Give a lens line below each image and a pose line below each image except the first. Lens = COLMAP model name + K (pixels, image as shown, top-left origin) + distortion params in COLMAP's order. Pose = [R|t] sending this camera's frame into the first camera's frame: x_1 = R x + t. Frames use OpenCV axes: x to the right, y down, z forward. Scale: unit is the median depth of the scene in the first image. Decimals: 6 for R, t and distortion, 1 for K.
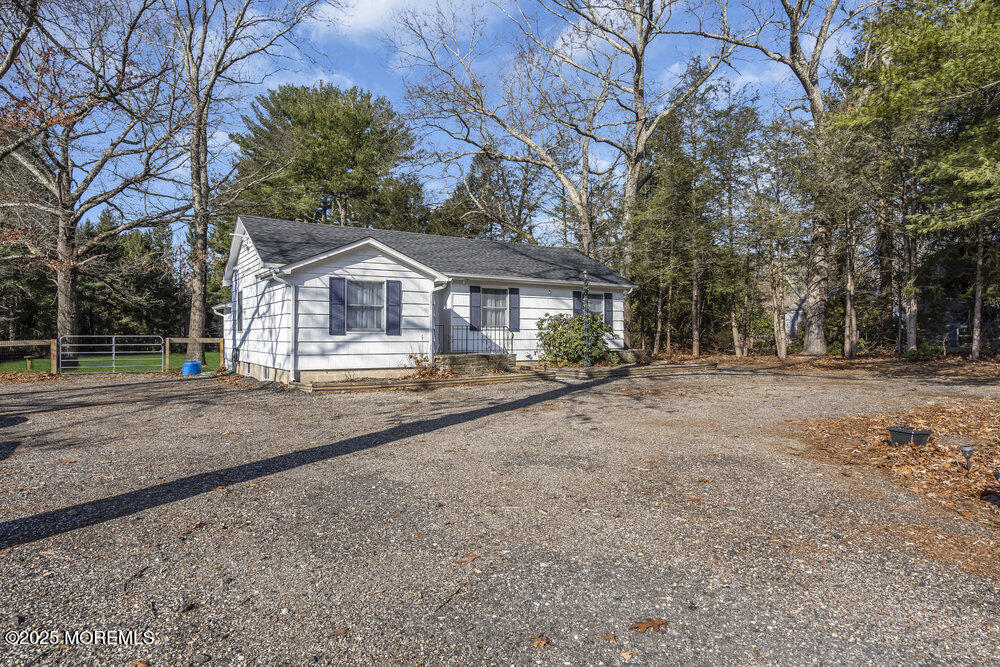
lens RADIAL K [[560.3, 0, 500.0], [0, 560.3, 333.5], [0, 0, 1]] dist [0.003178, 0.000456]
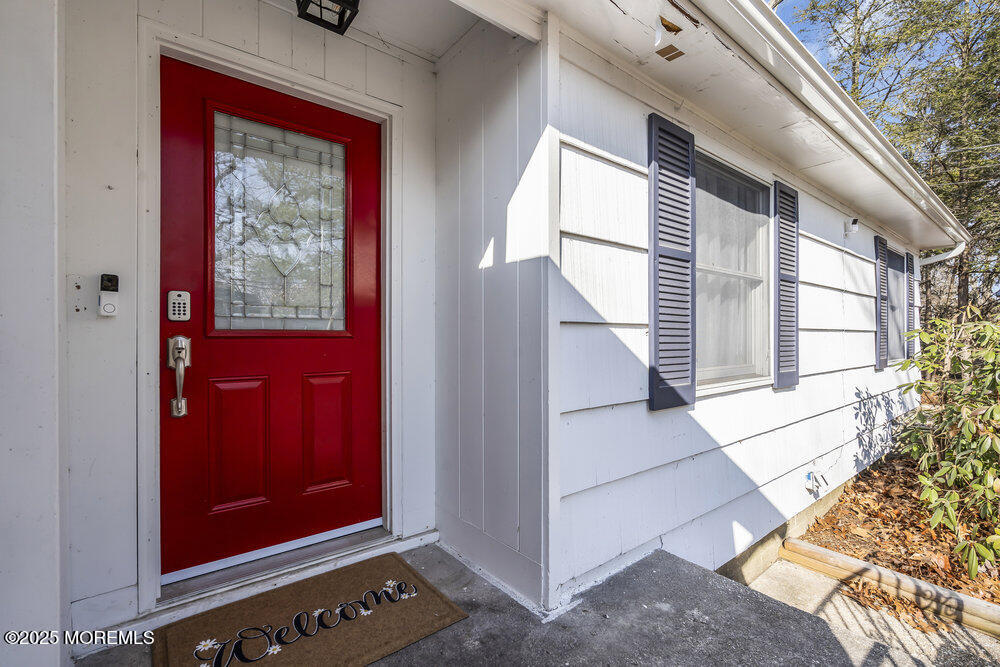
lens RADIAL K [[450.9, 0, 500.0], [0, 450.9, 333.5], [0, 0, 1]] dist [-0.001152, 0.000080]
pose [[0.989655, 0.007336, 0.143278, -0.110866], [-0.008110, 0.999956, 0.004817, -0.026656], [-0.143236, -0.005929, 0.989671, 0.880310]]
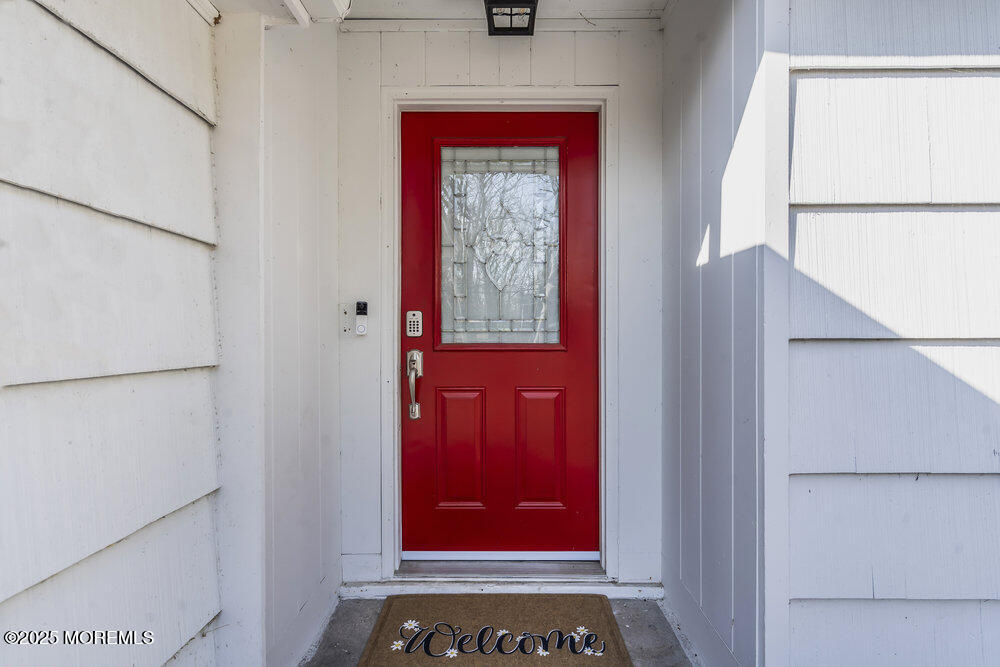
lens RADIAL K [[492.2, 0, 500.0], [0, 492.2, 333.5], [0, 0, 1]] dist [0.000038, 0.000333]
pose [[0.858793, 0.004037, -0.512308, -0.082903], [0.003062, 0.999911, 0.013012, -0.030816], [0.512314, -0.012743, 0.858704, 0.891833]]
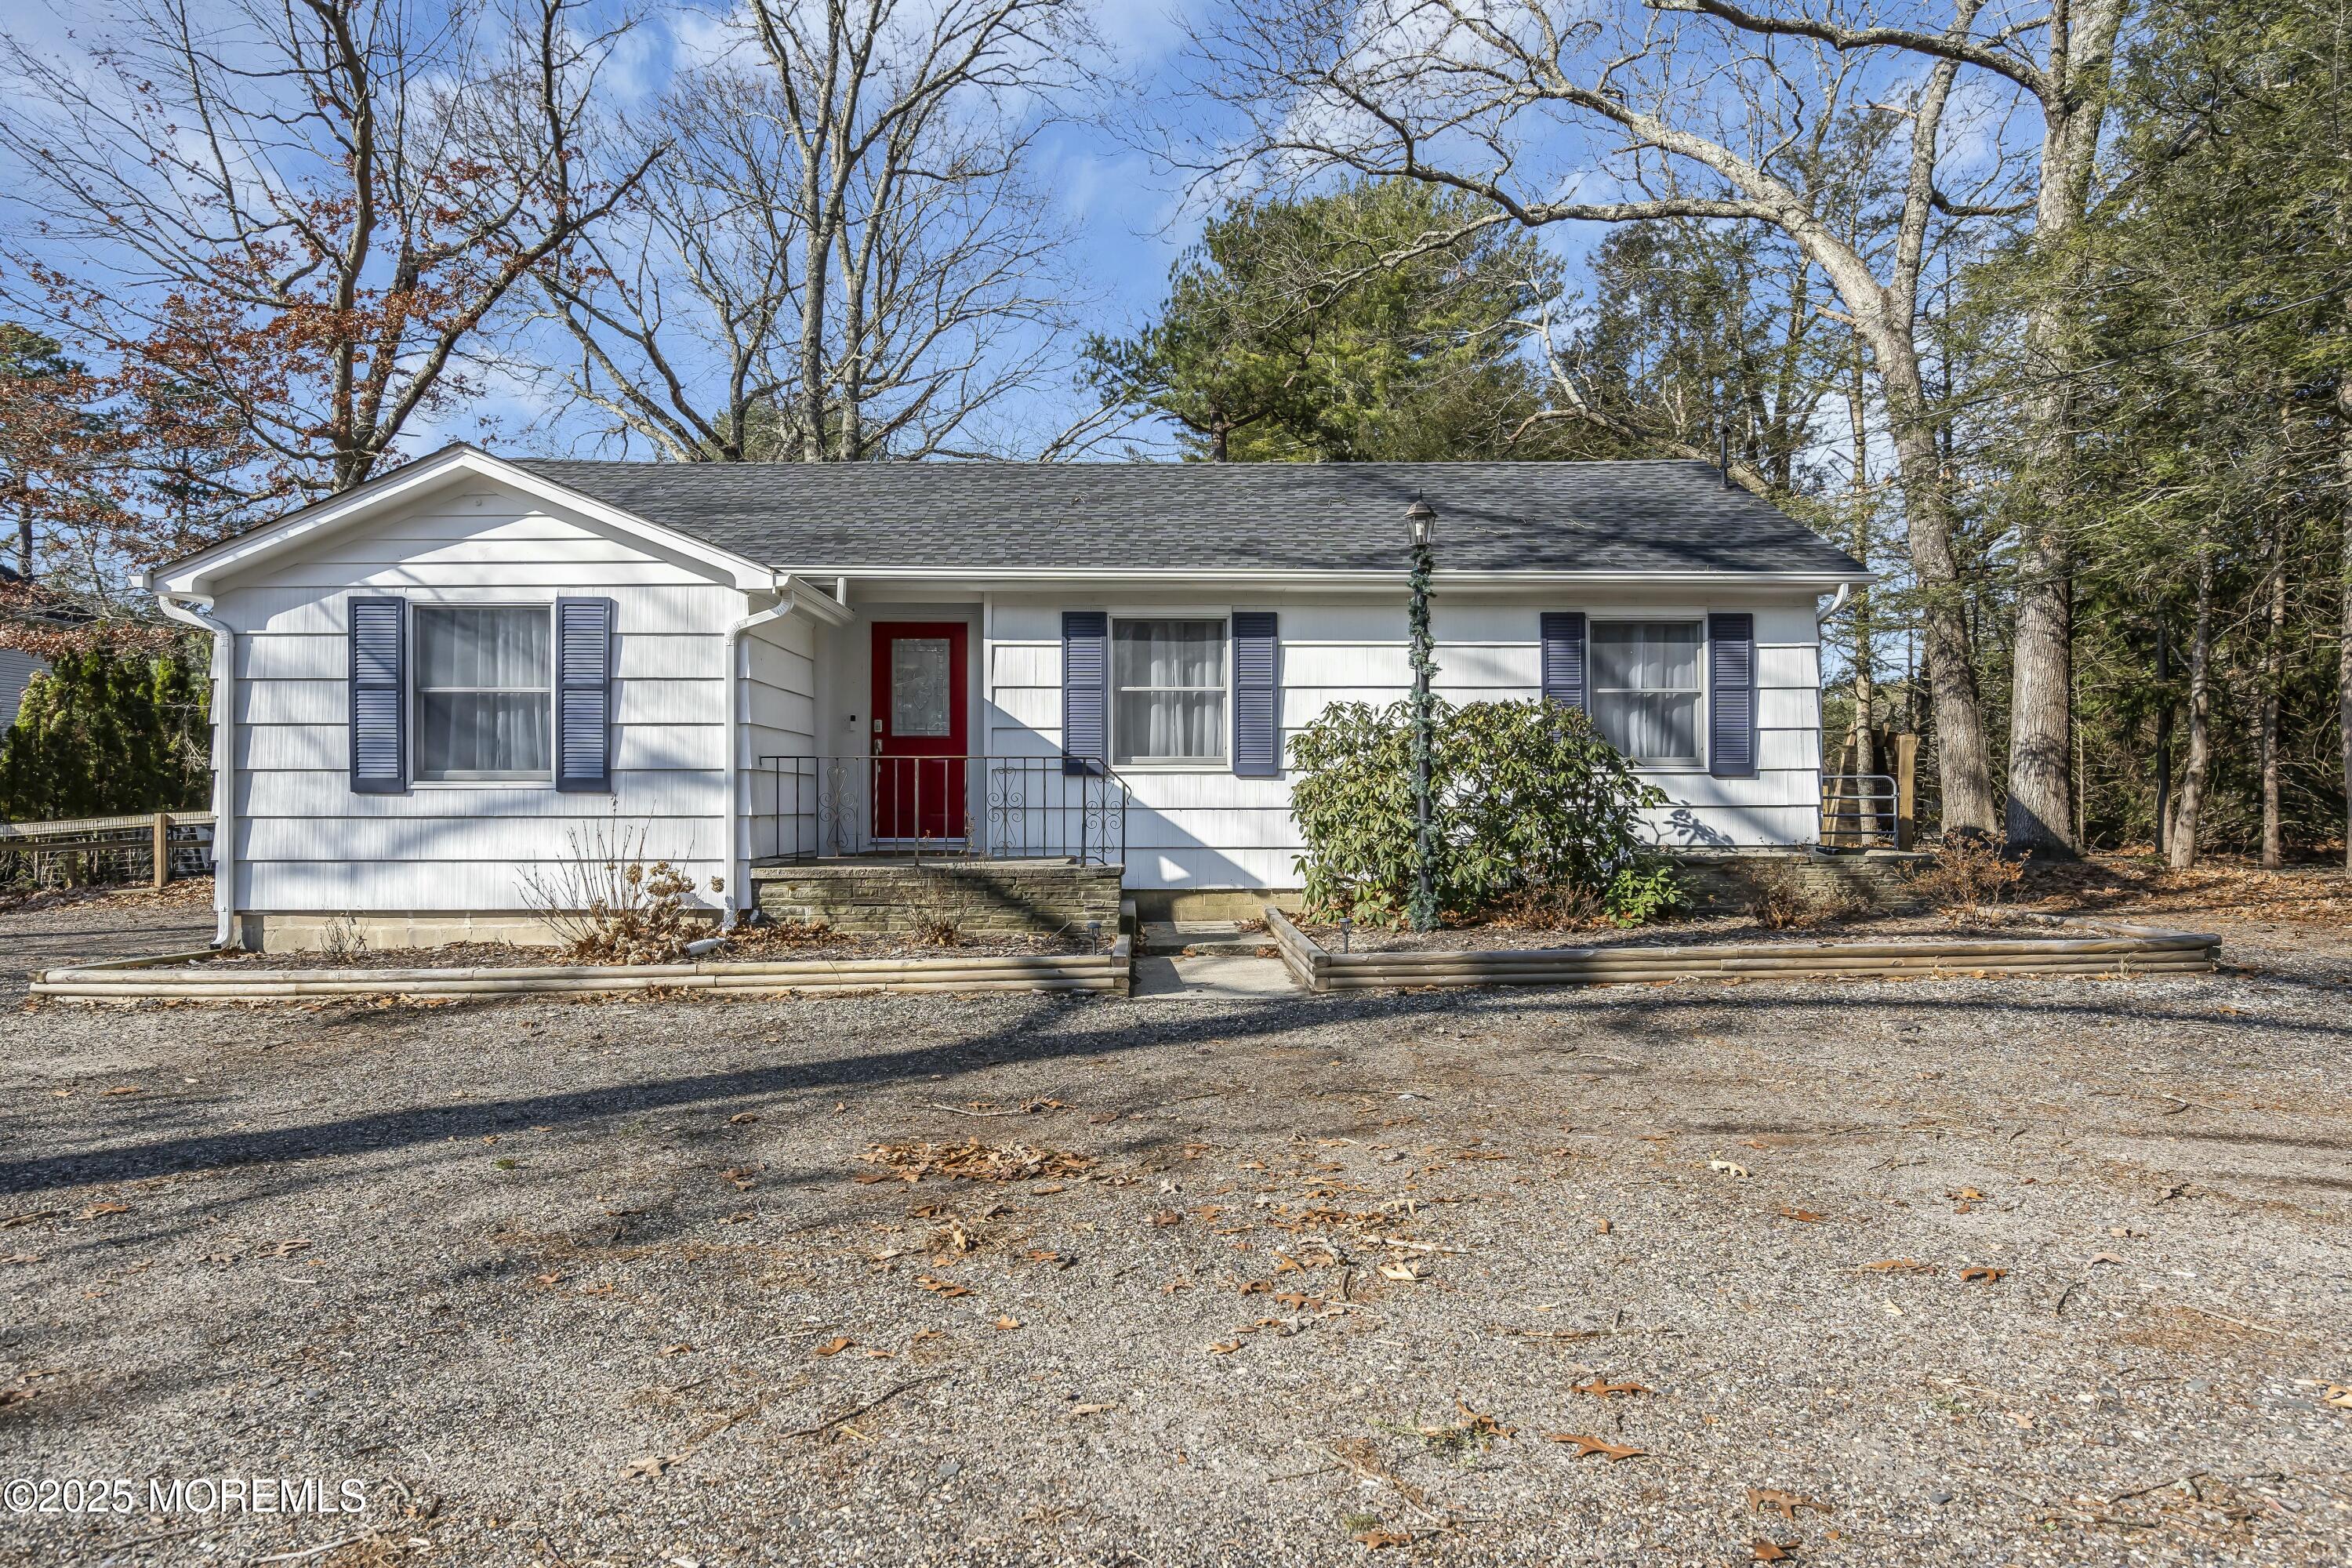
lens RADIAL K [[1317.8, 0, 1176.0], [0, 1317.8, 784.0], [0, 0, 1]] dist [0.003178, 0.000456]
pose [[0.869377, -0.000061, -0.494149, 0.311140], [0.002530, 0.999987, 0.004327, -0.003864], [0.494143, -0.005012, 0.869366, 0.464971]]
